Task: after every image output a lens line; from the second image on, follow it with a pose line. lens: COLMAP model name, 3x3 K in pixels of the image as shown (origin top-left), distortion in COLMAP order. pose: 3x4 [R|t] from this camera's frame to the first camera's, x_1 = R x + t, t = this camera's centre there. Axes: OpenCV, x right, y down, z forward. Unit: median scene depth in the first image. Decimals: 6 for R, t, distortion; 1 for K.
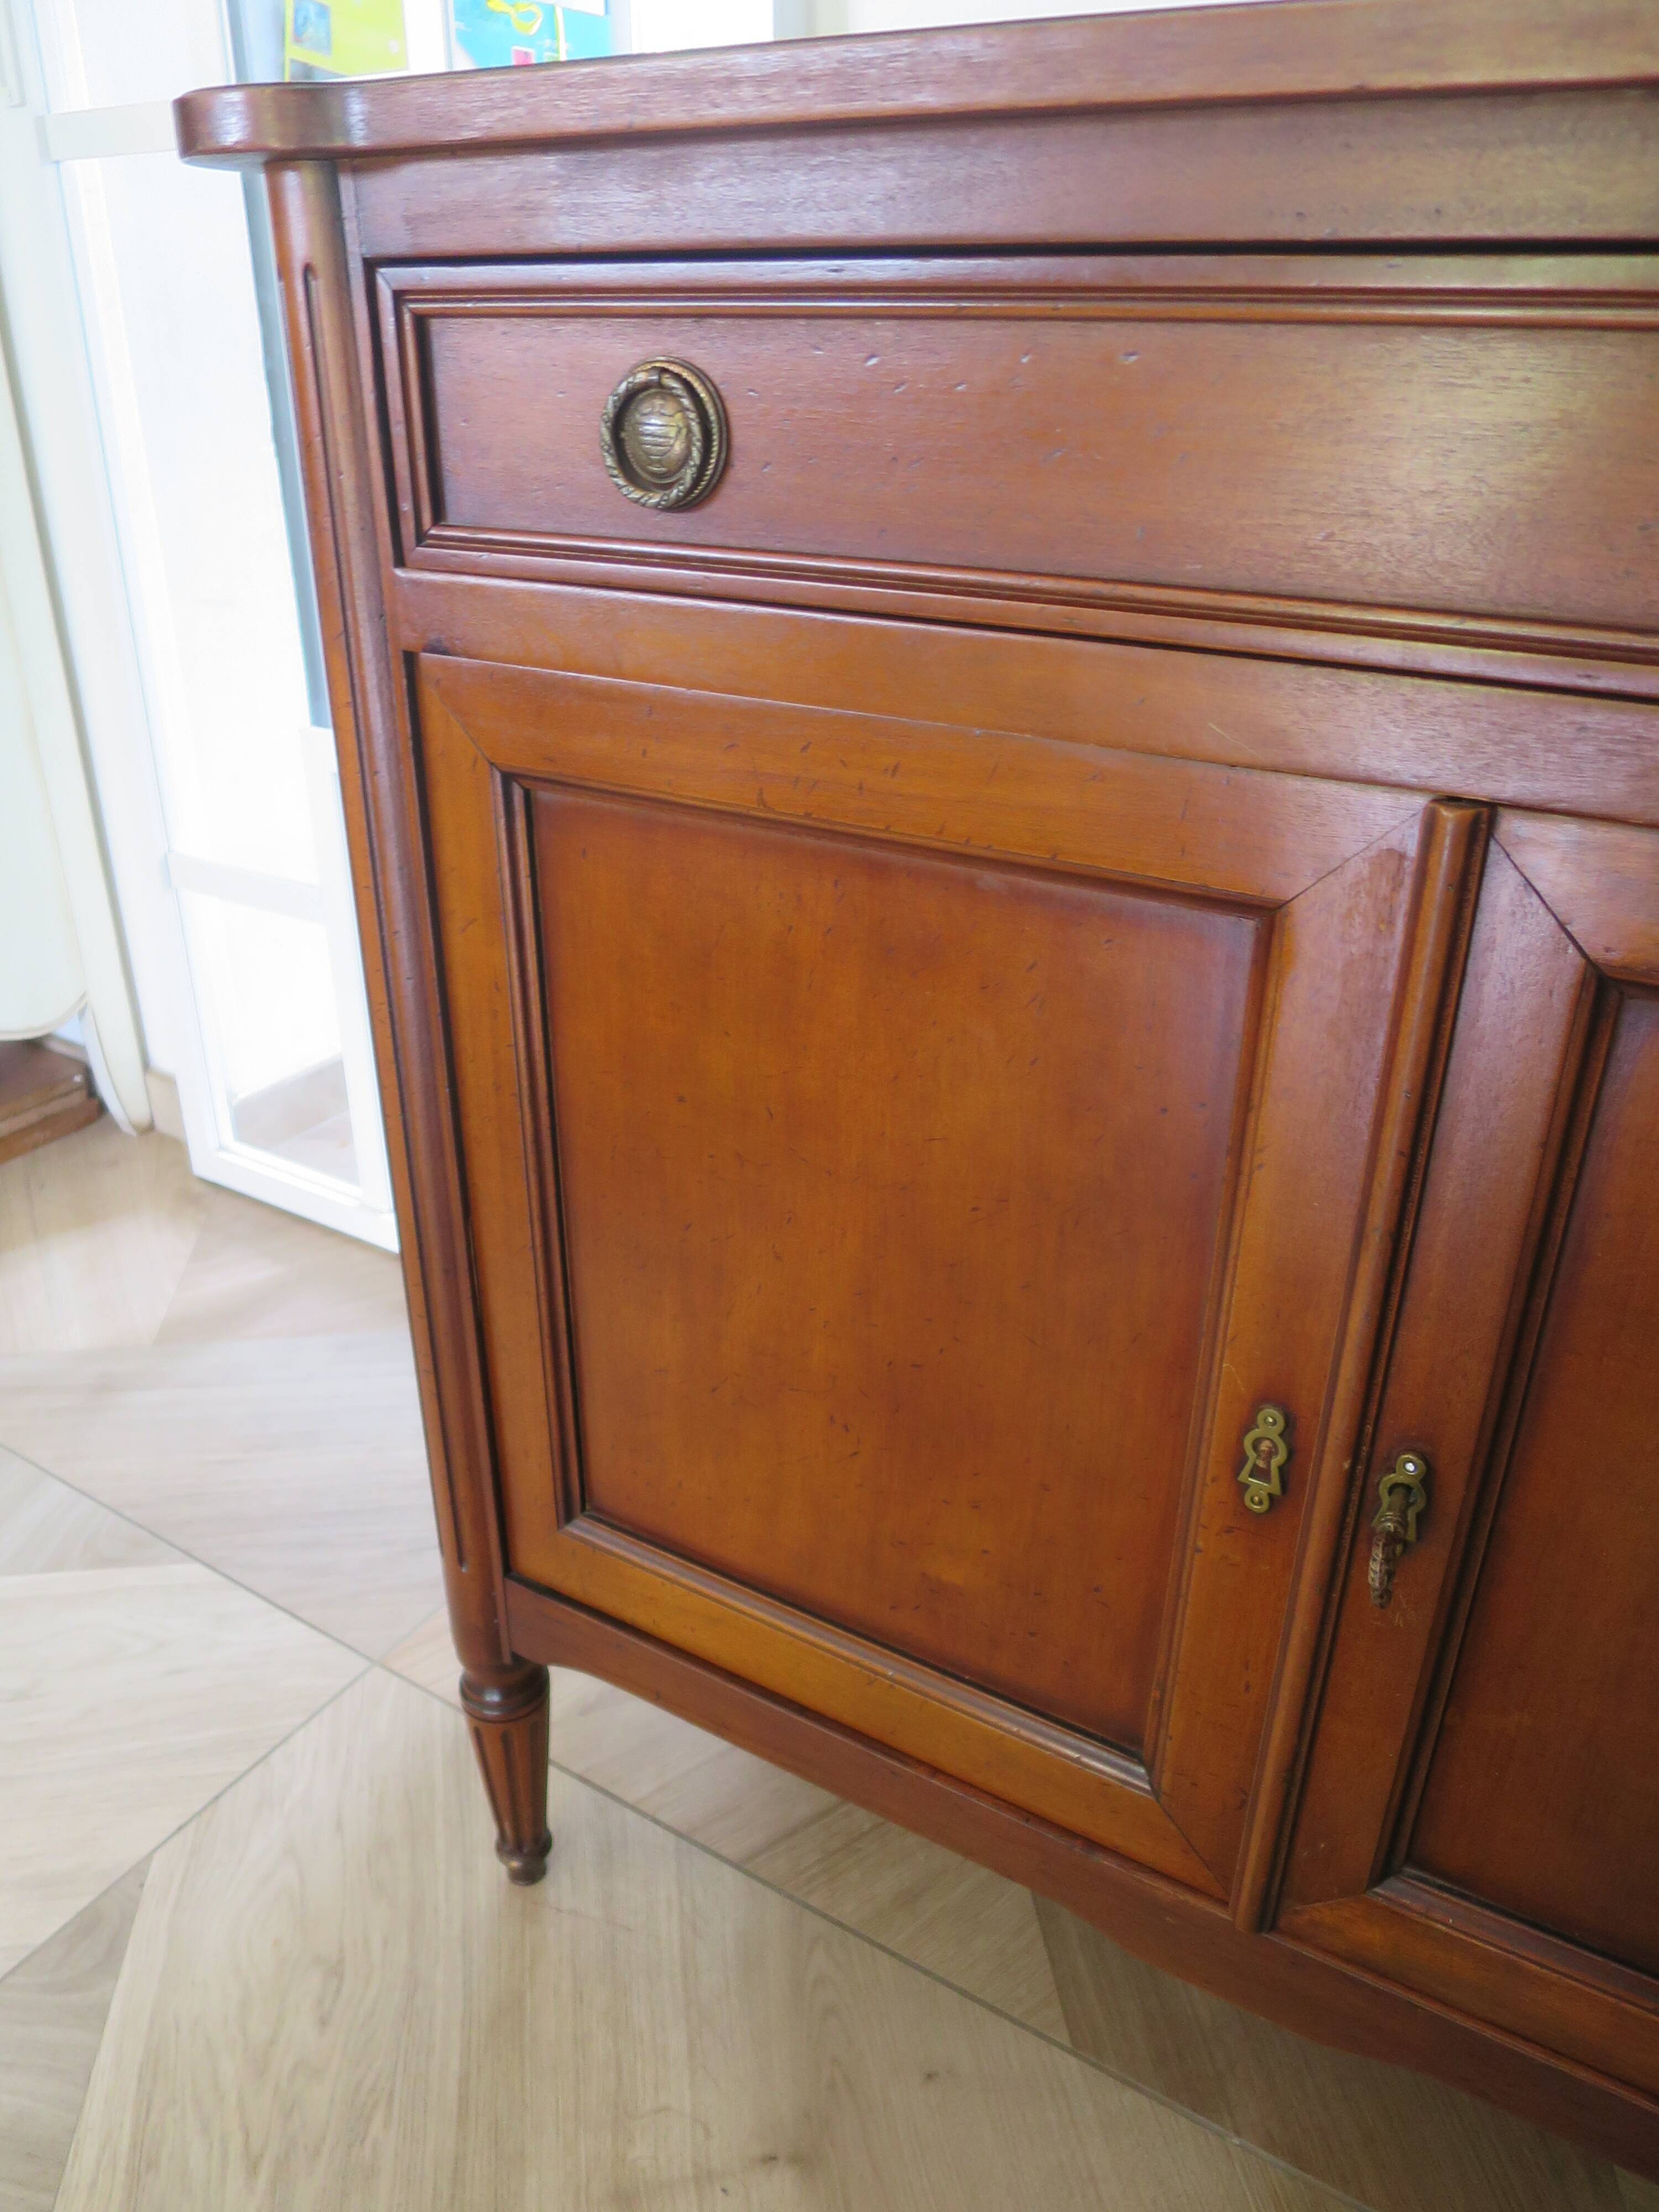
lens RADIAL K [[1595.8, 0, 829.4], [0, 1595.8, 1101.1], [0, 0, 1]] dist [-0.047880, 0.012867]
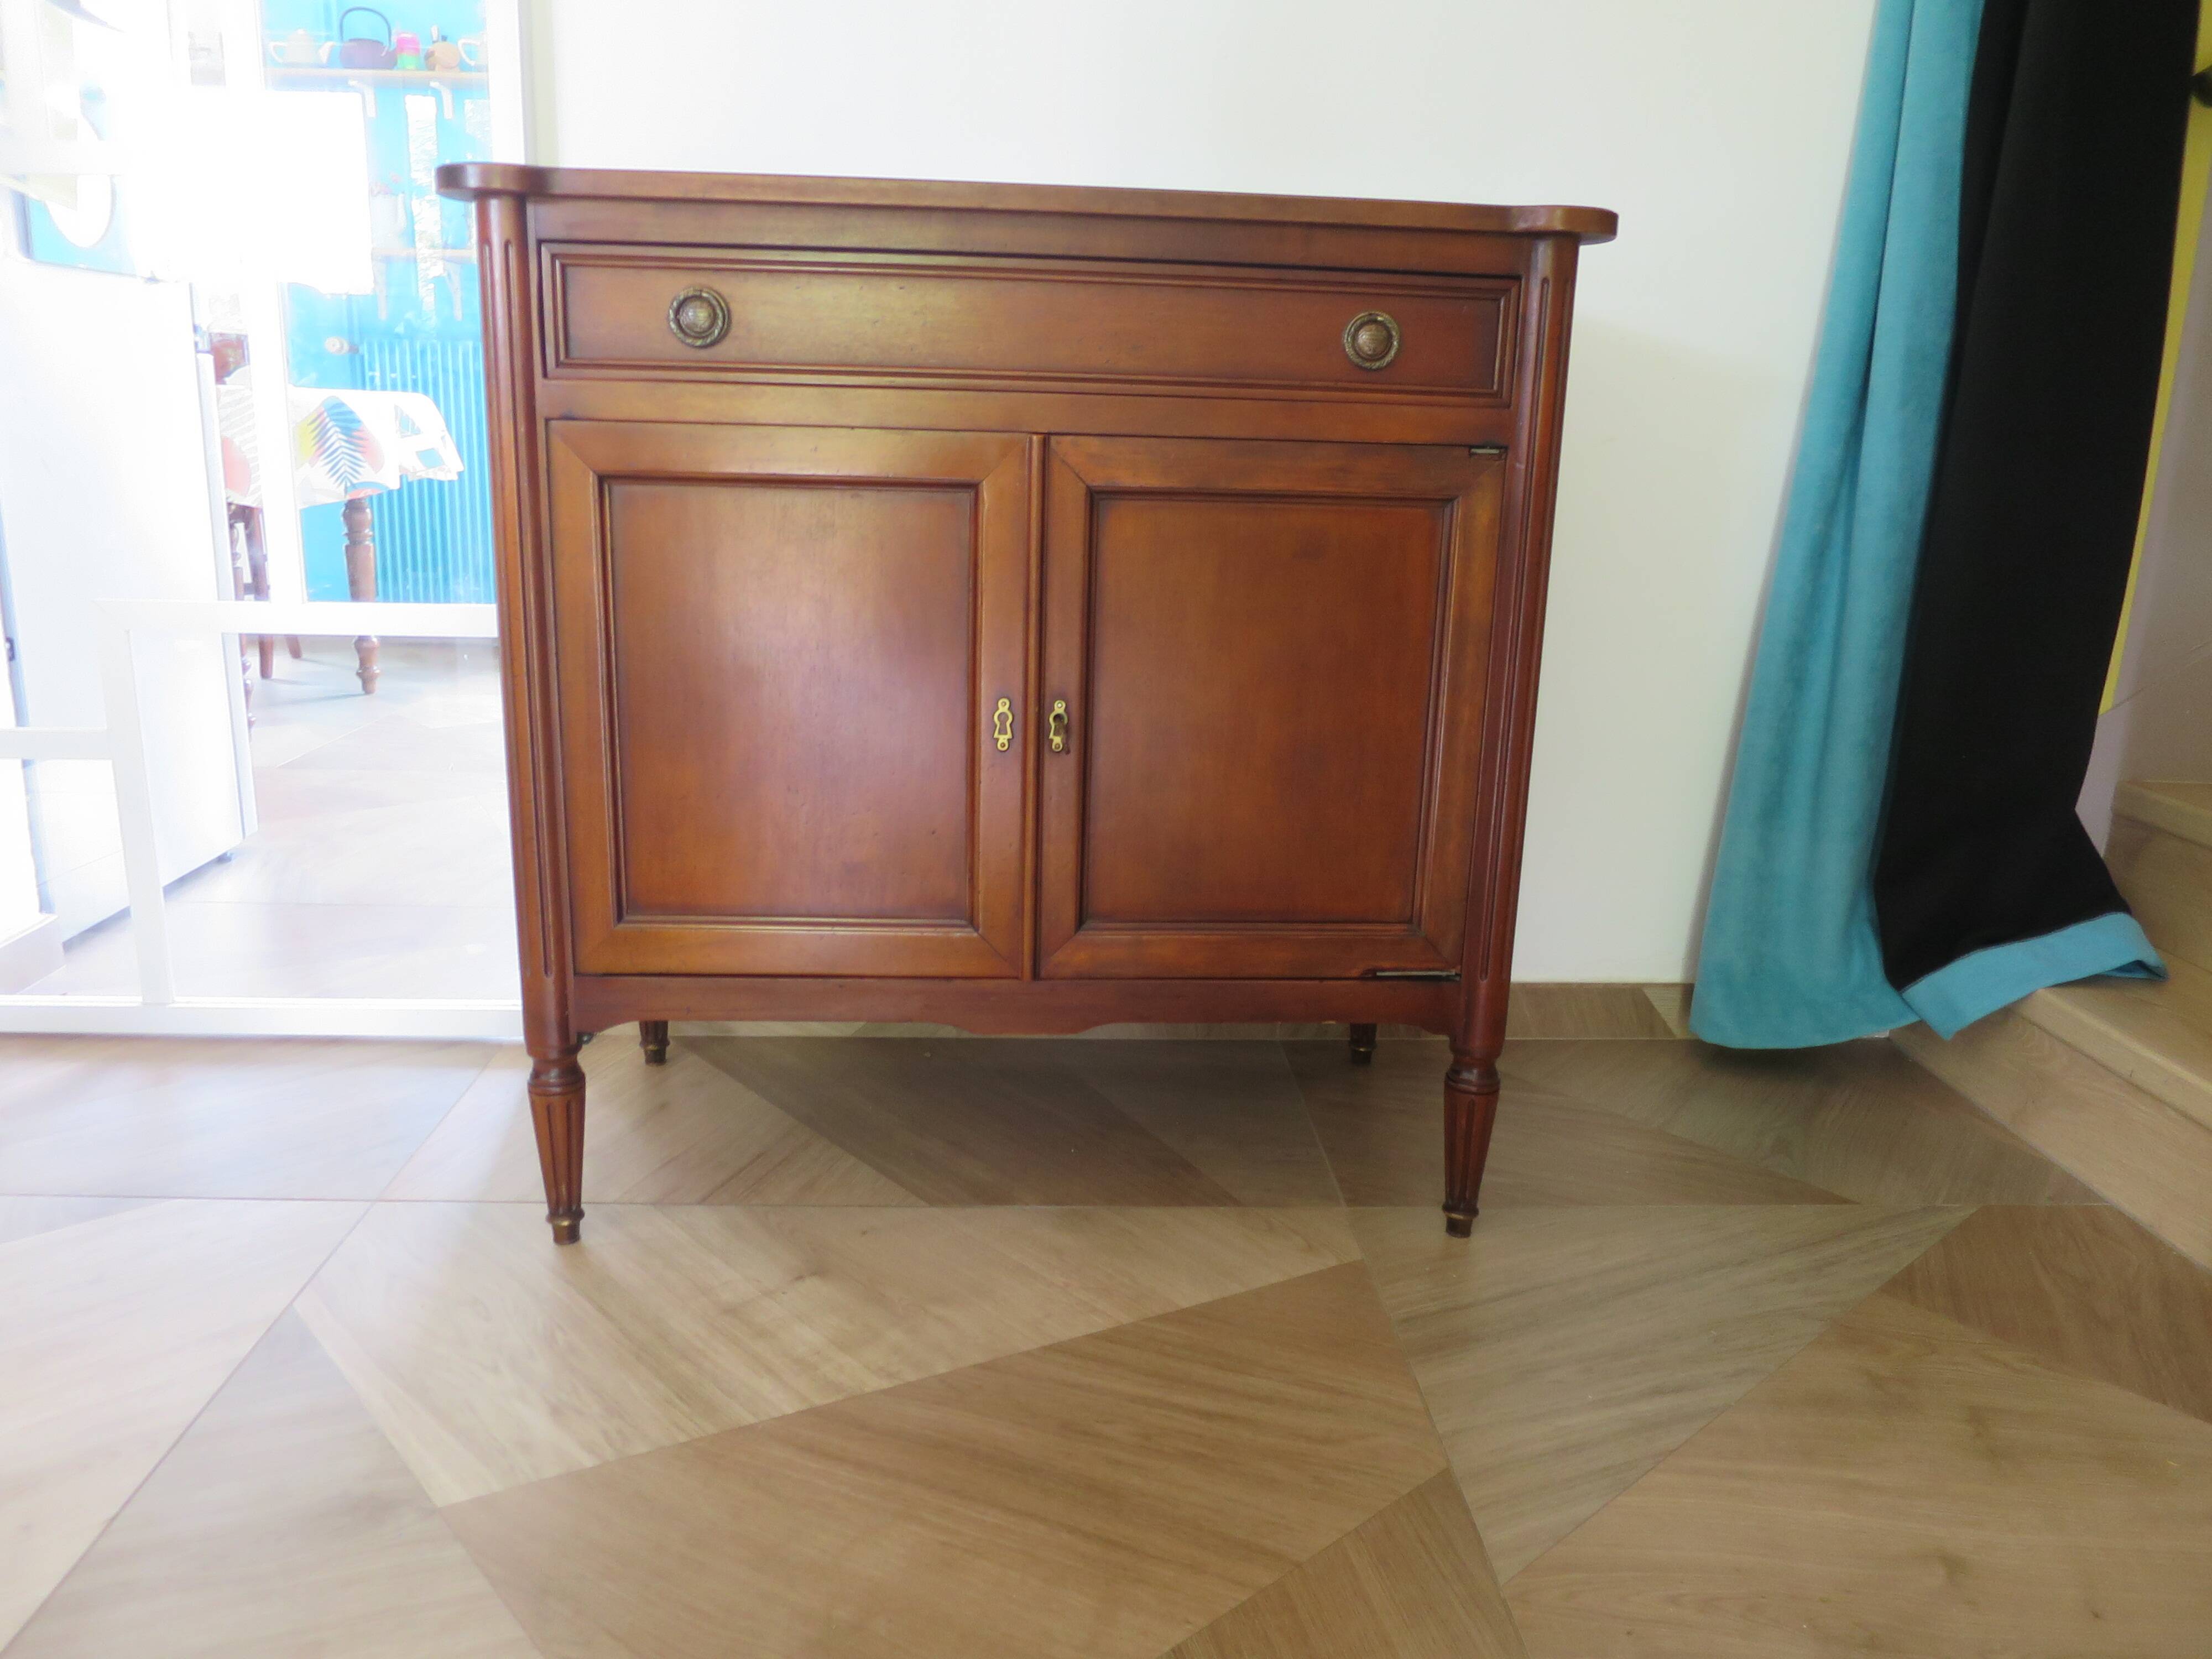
lens RADIAL K [[1595.8, 0, 1108.0], [0, 1595.8, 829.7], [0, 0, 1]] dist [-0.047880, 0.012867]
pose [[0.823014, -0.124782, 0.554146, -0.705016], [0.230301, 0.965094, -0.124722, 0.529577], [-0.519240, 0.230268, 0.823023, -0.765810]]
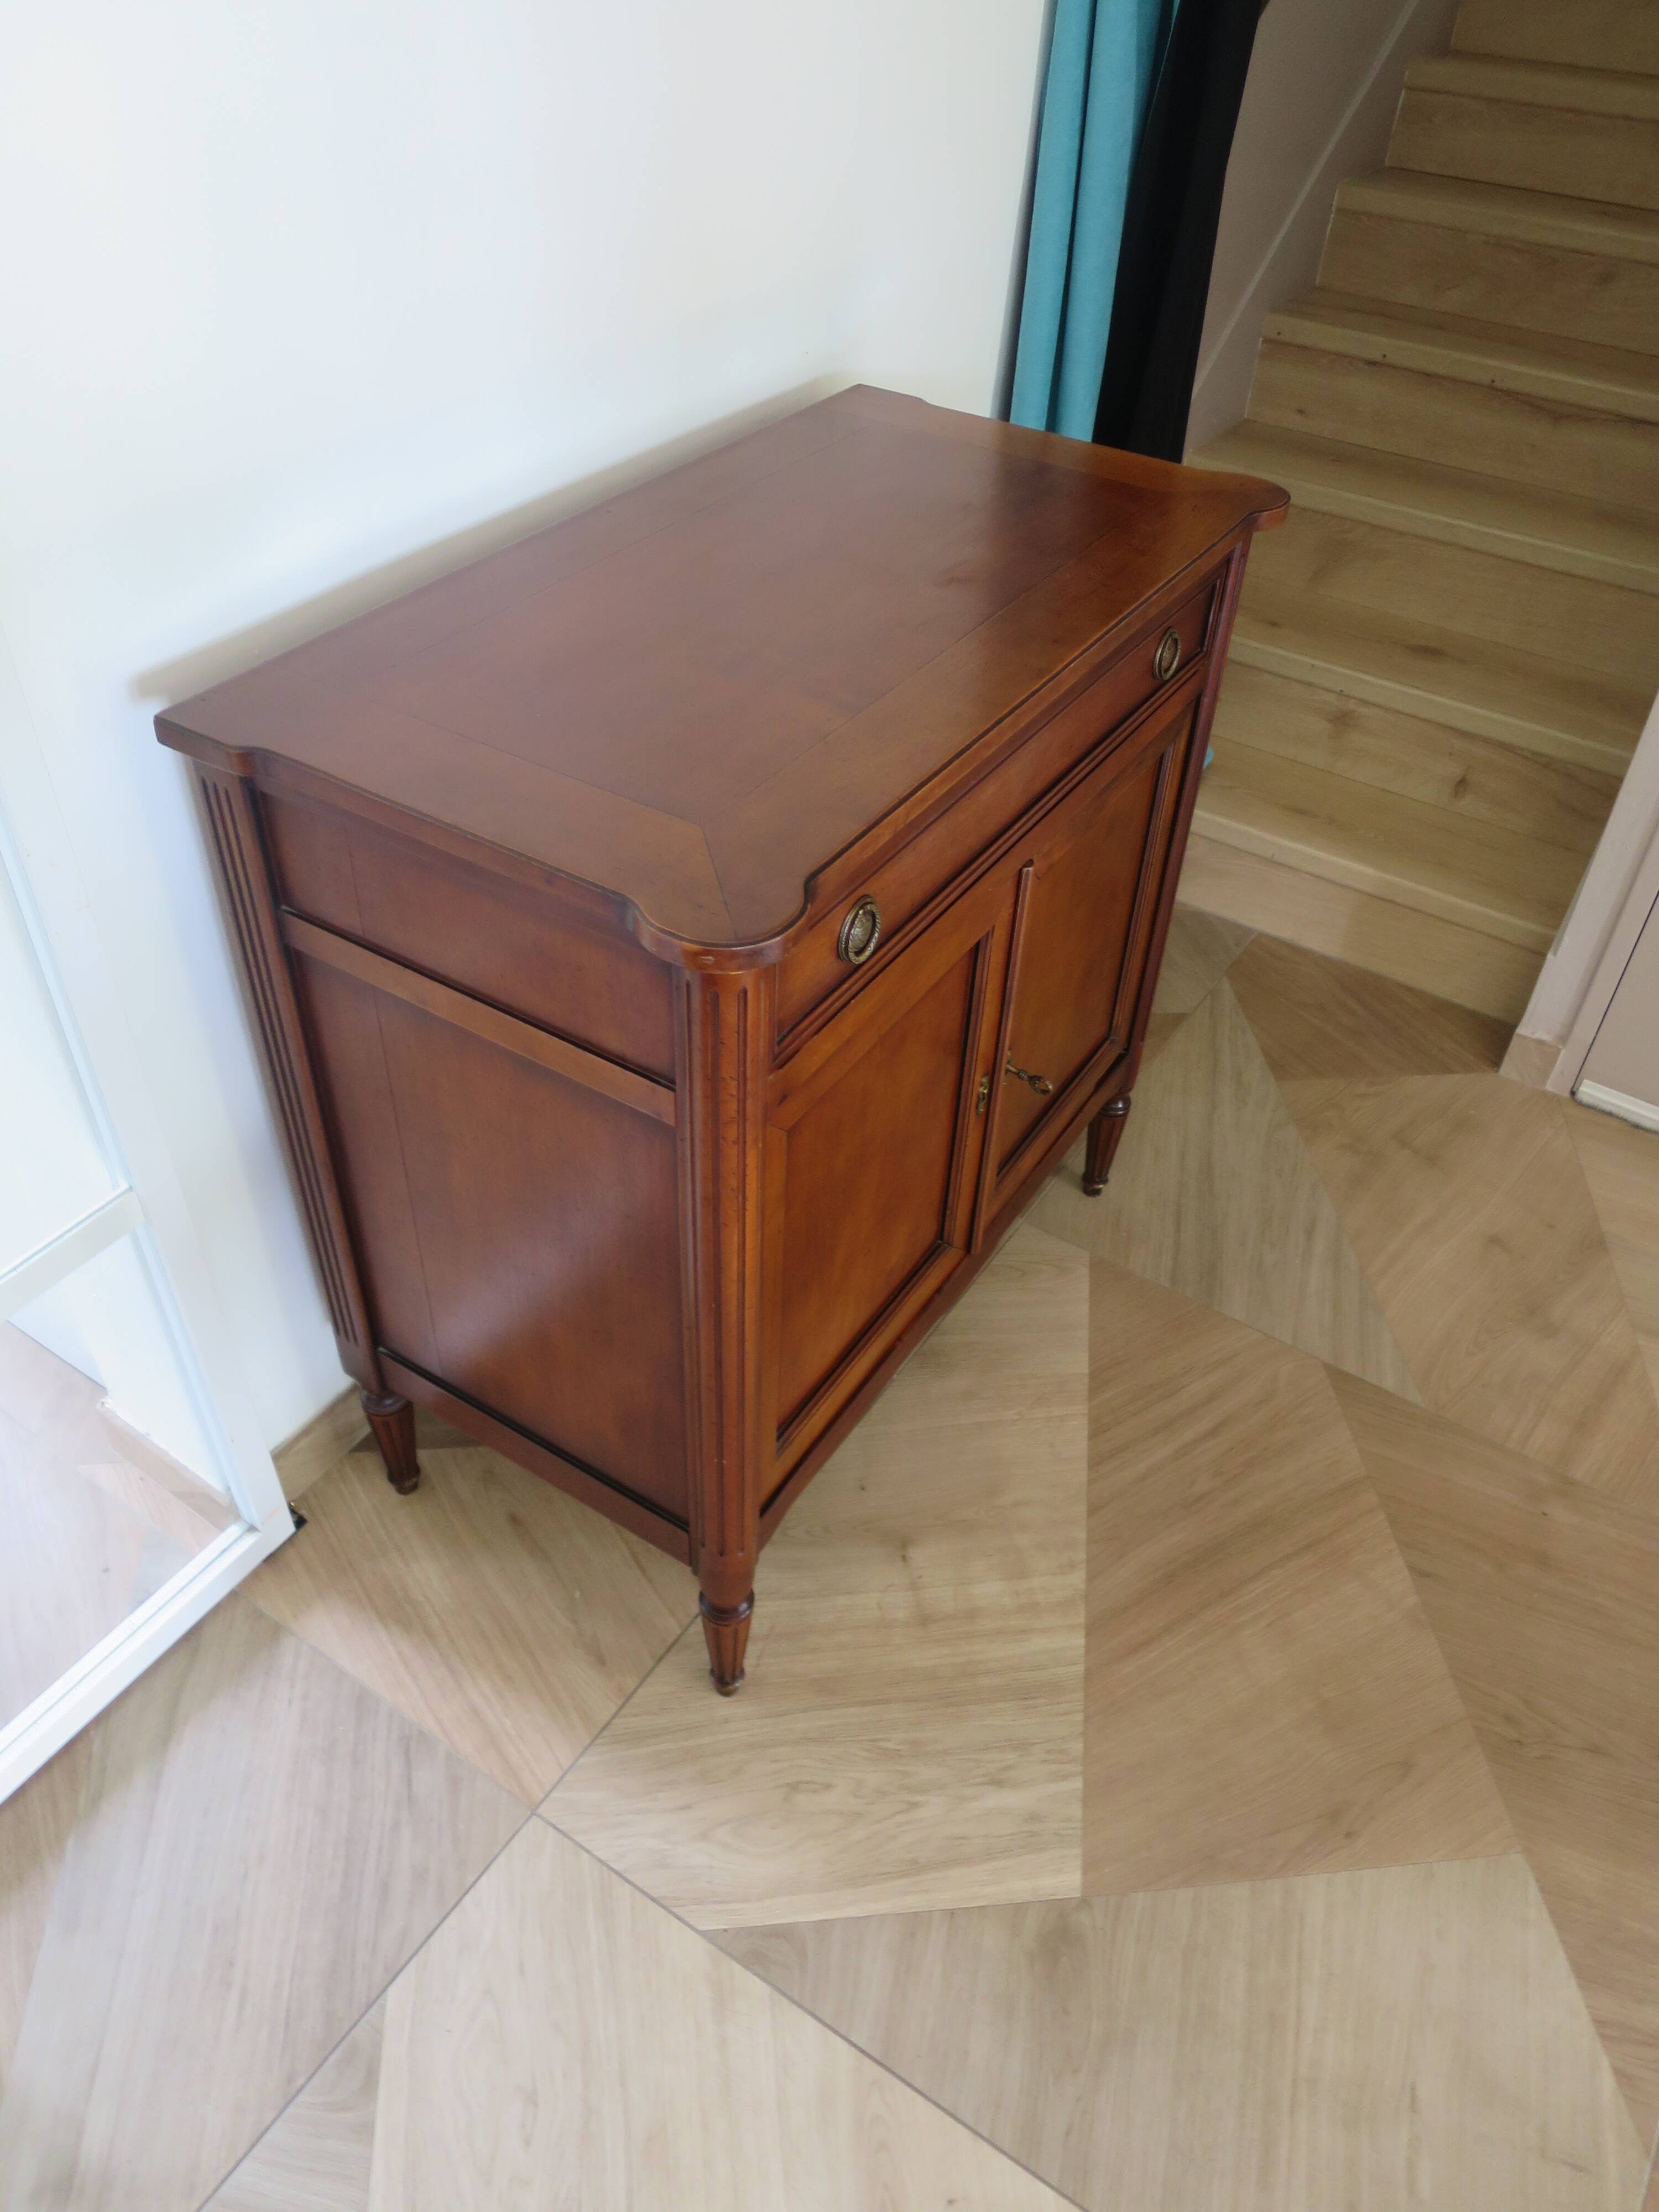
lens RADIAL K [[1595.8, 0, 836.1], [0, 1595.8, 1102.8], [0, 0, 1]] dist [-0.047880, 0.012867]
pose [[0.029293, -0.662798, 0.748225, -1.267235], [0.405558, 0.692046, 0.597156, -1.060851], [-0.913600, 0.285956, 0.289075, 0.337731]]
